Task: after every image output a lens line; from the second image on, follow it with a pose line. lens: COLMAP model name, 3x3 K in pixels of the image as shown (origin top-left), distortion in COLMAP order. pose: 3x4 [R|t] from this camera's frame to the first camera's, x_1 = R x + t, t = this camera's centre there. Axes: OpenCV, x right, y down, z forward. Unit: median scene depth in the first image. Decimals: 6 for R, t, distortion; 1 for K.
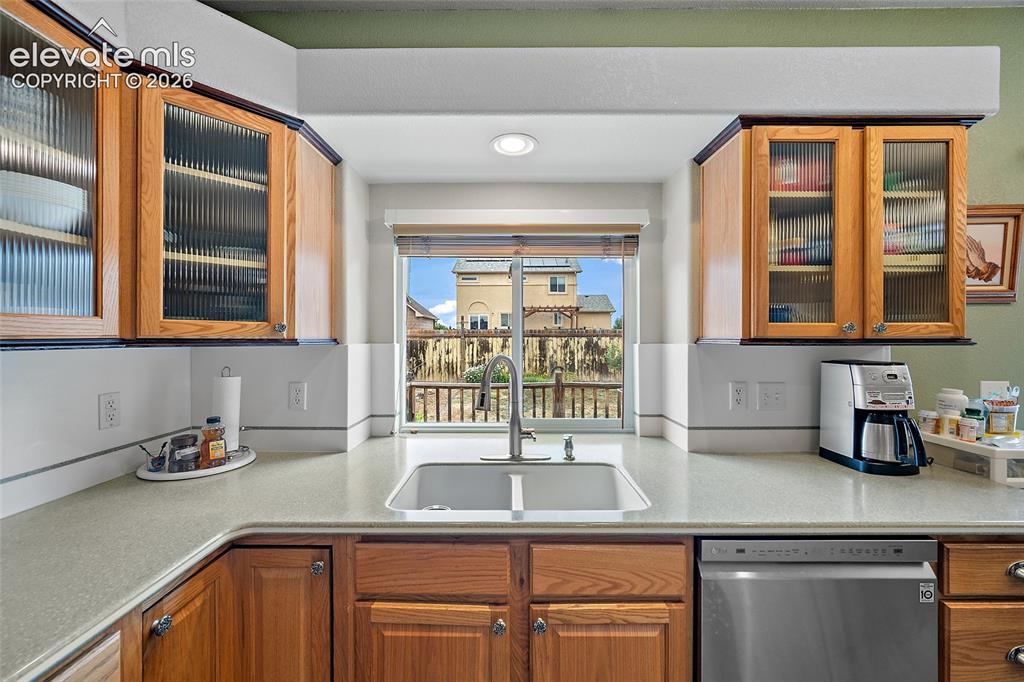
lens RADIAL K [[401.9, 0, 506.1], [0, 401.9, 341.1], [0, 0, 1]] dist [-0.003498, 0.000787]
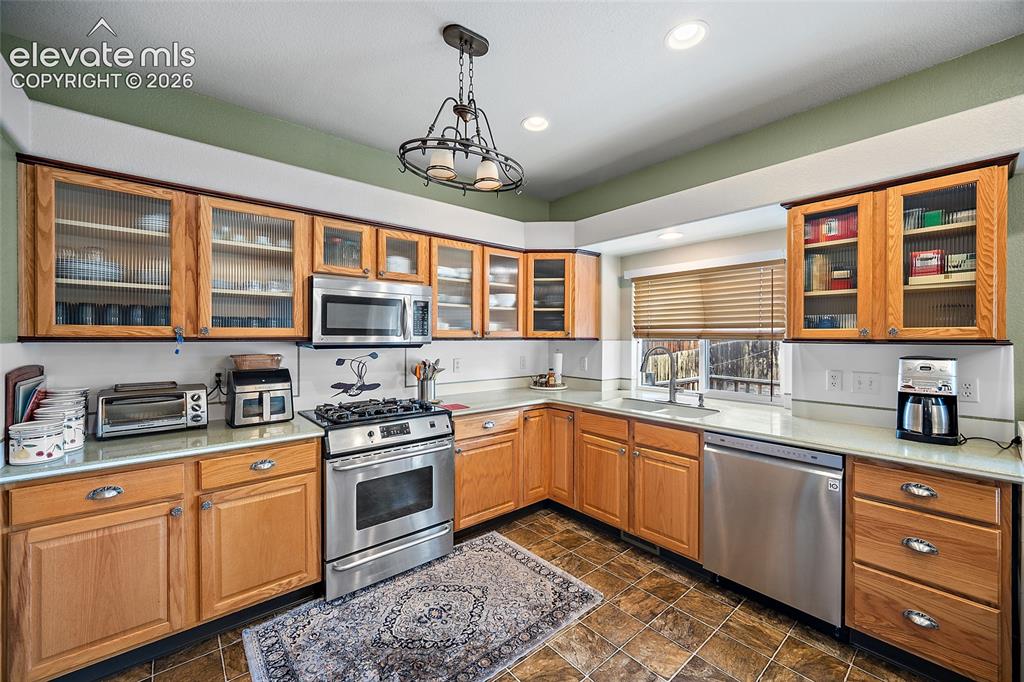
lens RADIAL K [[401.9, 0, 511.1], [0, 401.9, 339.1], [0, 0, 1]] dist [-0.003498, 0.000787]
pose [[0.651730, 0.006608, -0.758422, 1.098554], [-0.007635, 0.999969, 0.002151, 0.000620], [0.758412, 0.004388, 0.651760, -0.908355]]
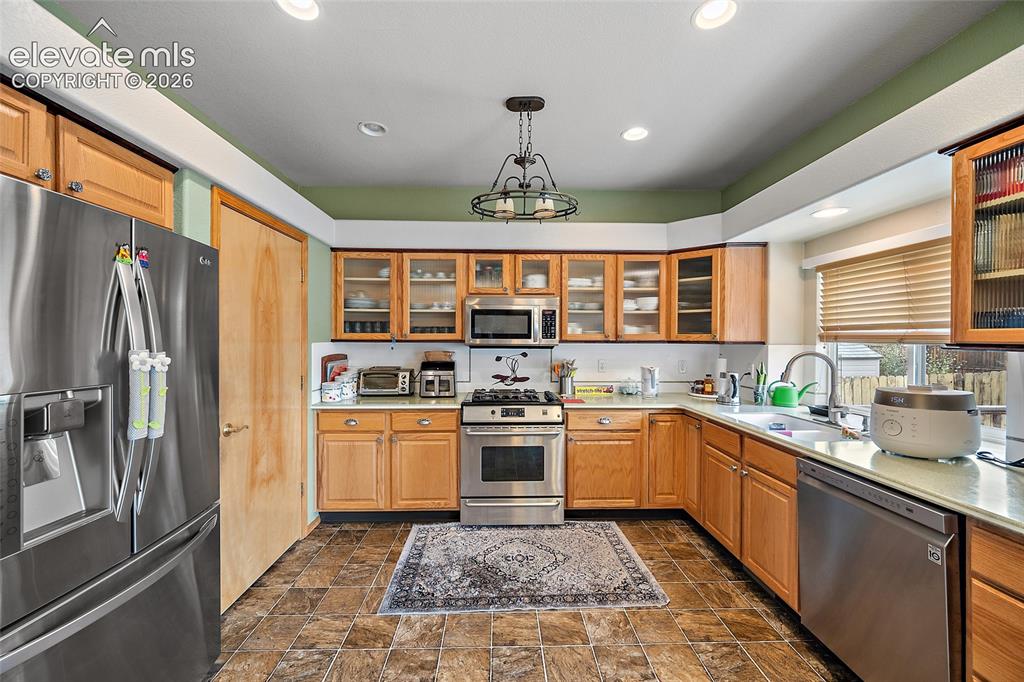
lens RADIAL K [[401.9, 0, 510.3], [0, 401.9, 343.2], [0, 0, 1]] dist [-0.003498, 0.000787]
pose [[0.040318, 0.012140, -0.999113, 1.664530], [-0.009796, 0.999883, 0.011754, -0.008672], [0.999139, 0.009313, 0.040433, -0.275873]]
